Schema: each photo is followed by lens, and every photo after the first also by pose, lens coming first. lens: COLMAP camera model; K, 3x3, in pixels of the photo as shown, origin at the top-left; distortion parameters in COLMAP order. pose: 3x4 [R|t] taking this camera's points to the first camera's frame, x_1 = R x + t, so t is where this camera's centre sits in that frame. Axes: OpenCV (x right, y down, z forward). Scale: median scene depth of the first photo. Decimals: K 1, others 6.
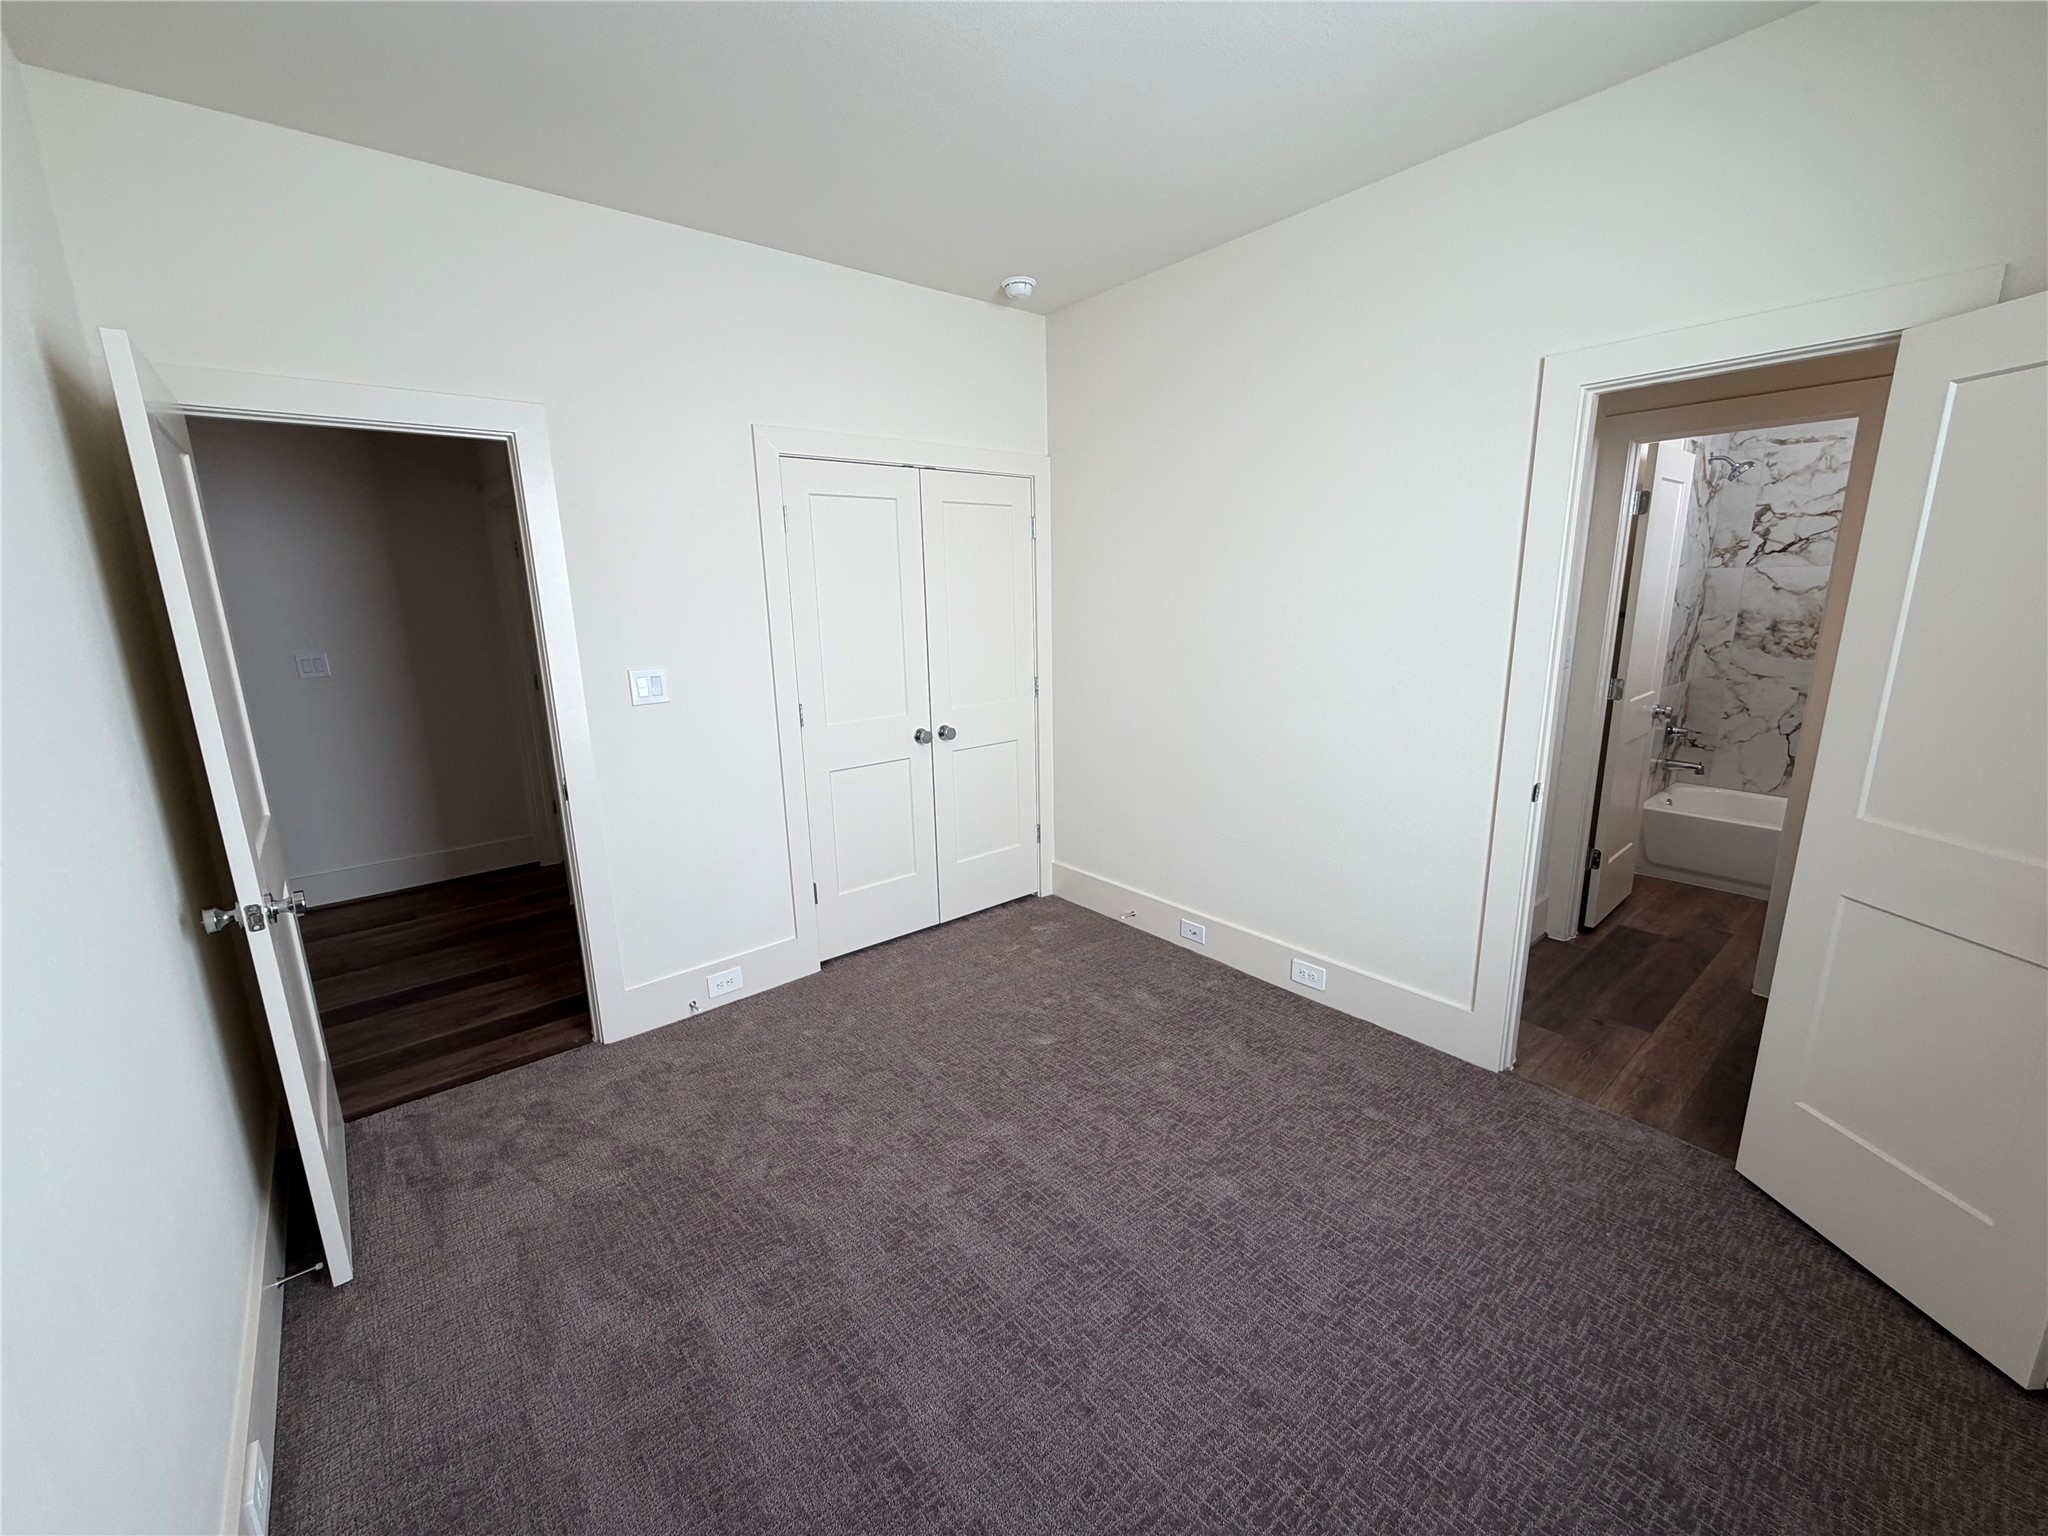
lens RADIAL K [[806.5, 0, 1035.4], [0, 806.5, 758.8], [0, 0, 1]] dist [0.001969, 0.000739]
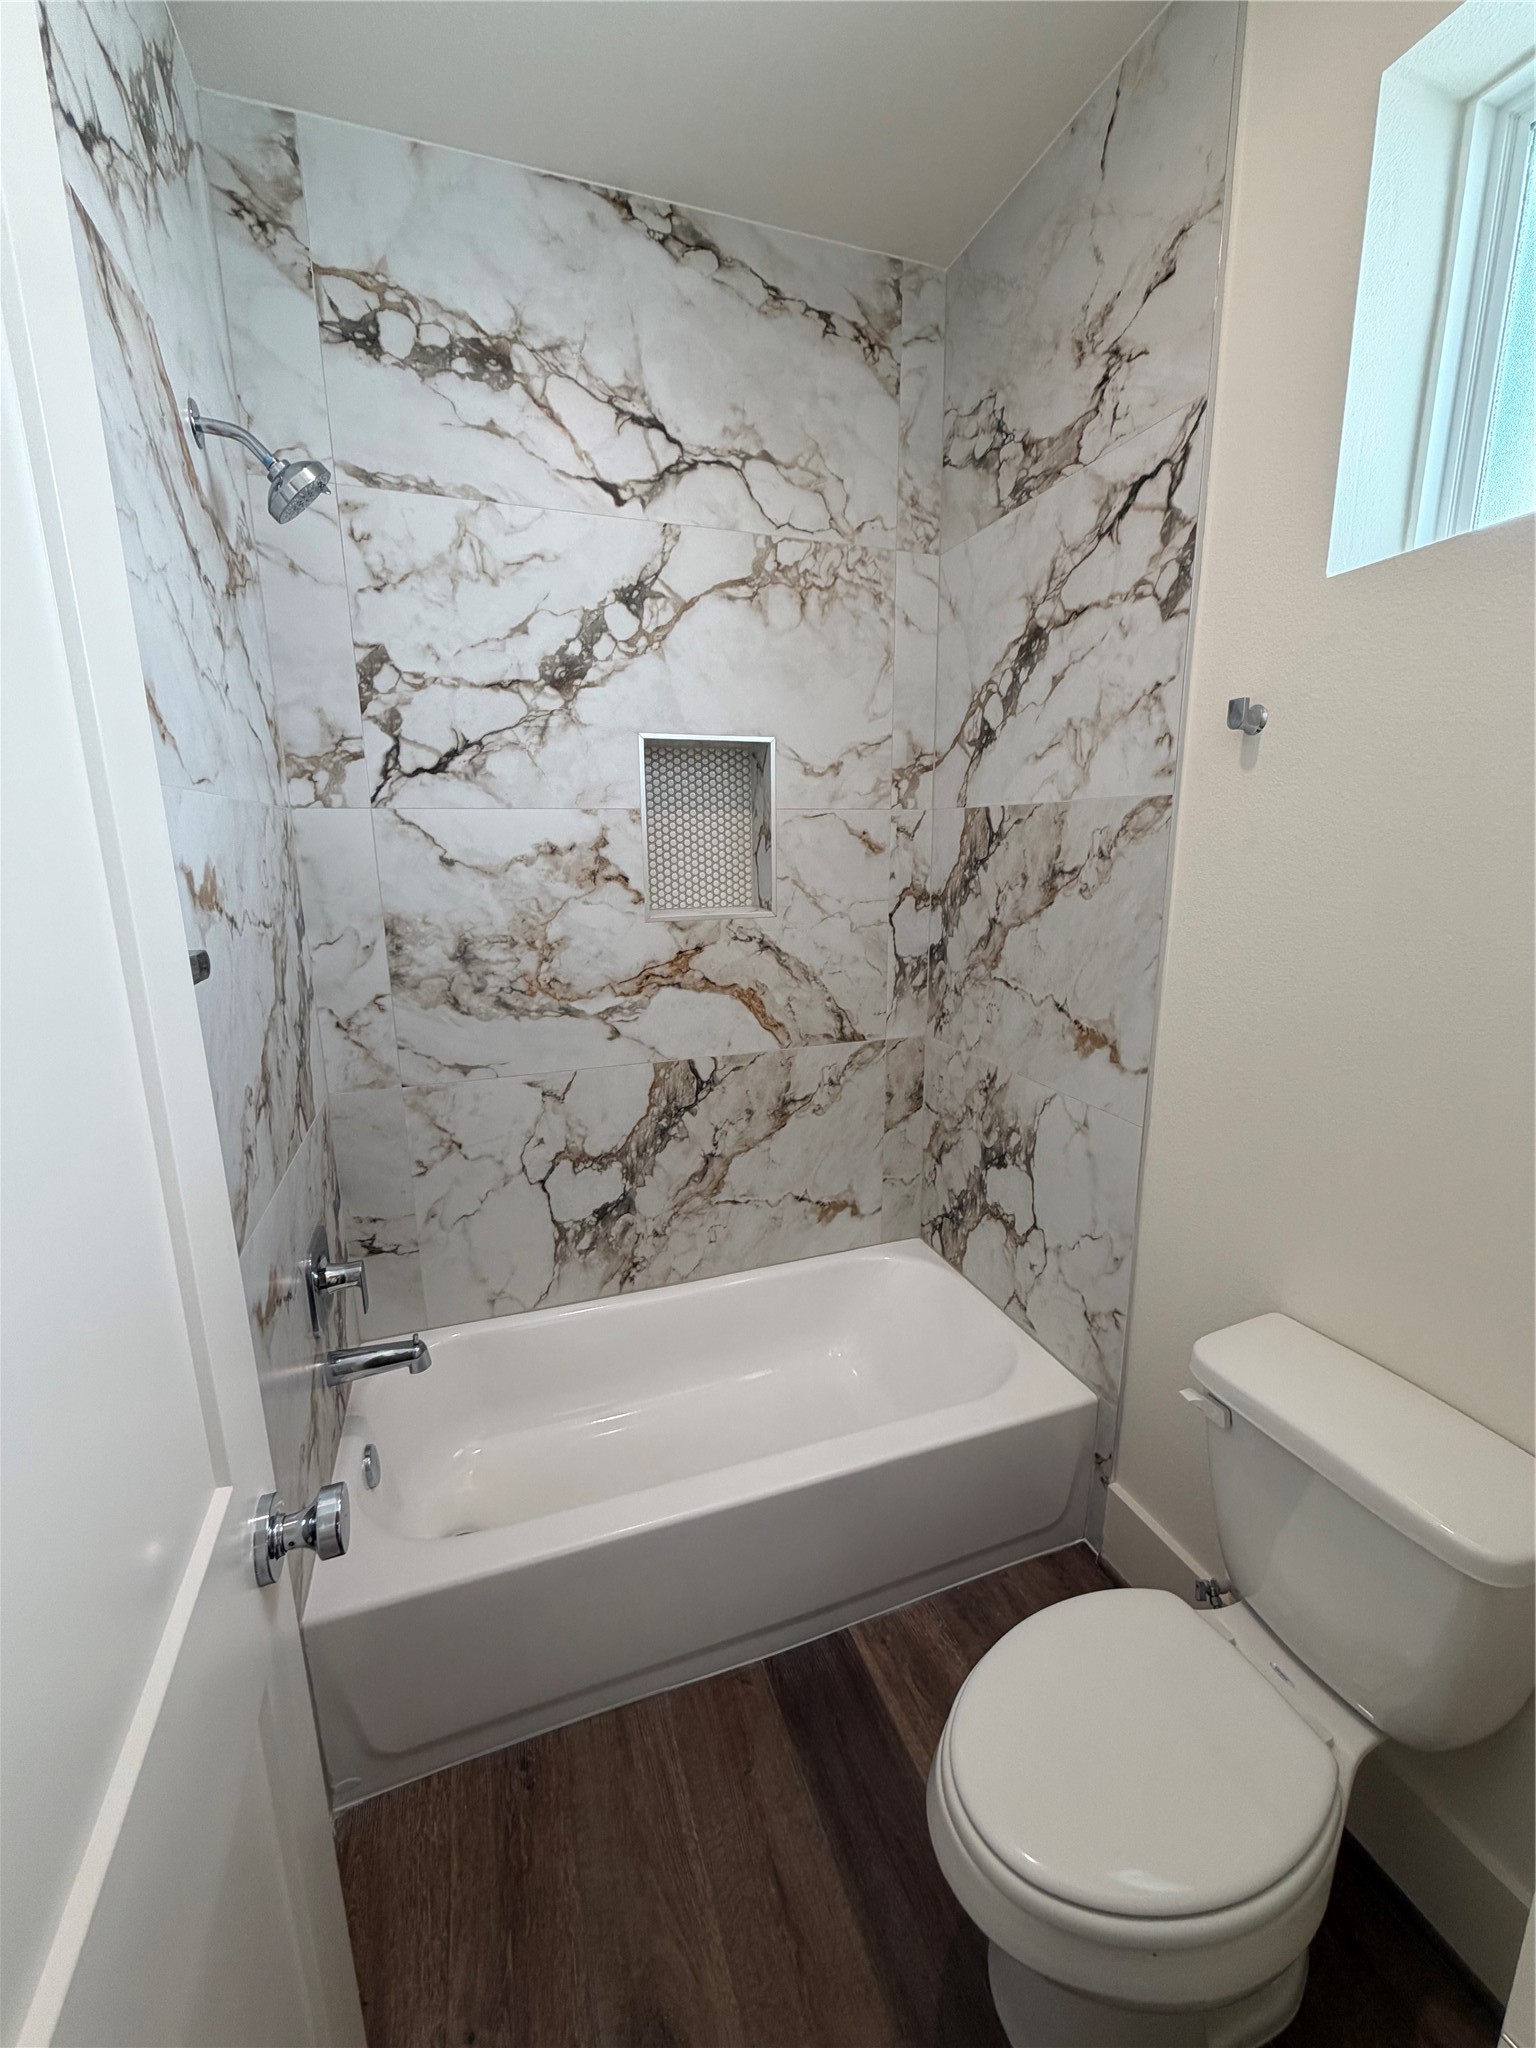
lens RADIAL K [[806.5, 0, 760.1], [0, 806.5, 1016.1], [0, 0, 1]] dist [0.001969, 0.000739]
pose [[0.339296, -0.183838, 0.922541, 0.573416], [0.205375, 0.971535, 0.118068, -0.149118], [-0.917987, 0.149407, 0.367394, 0.709666]]
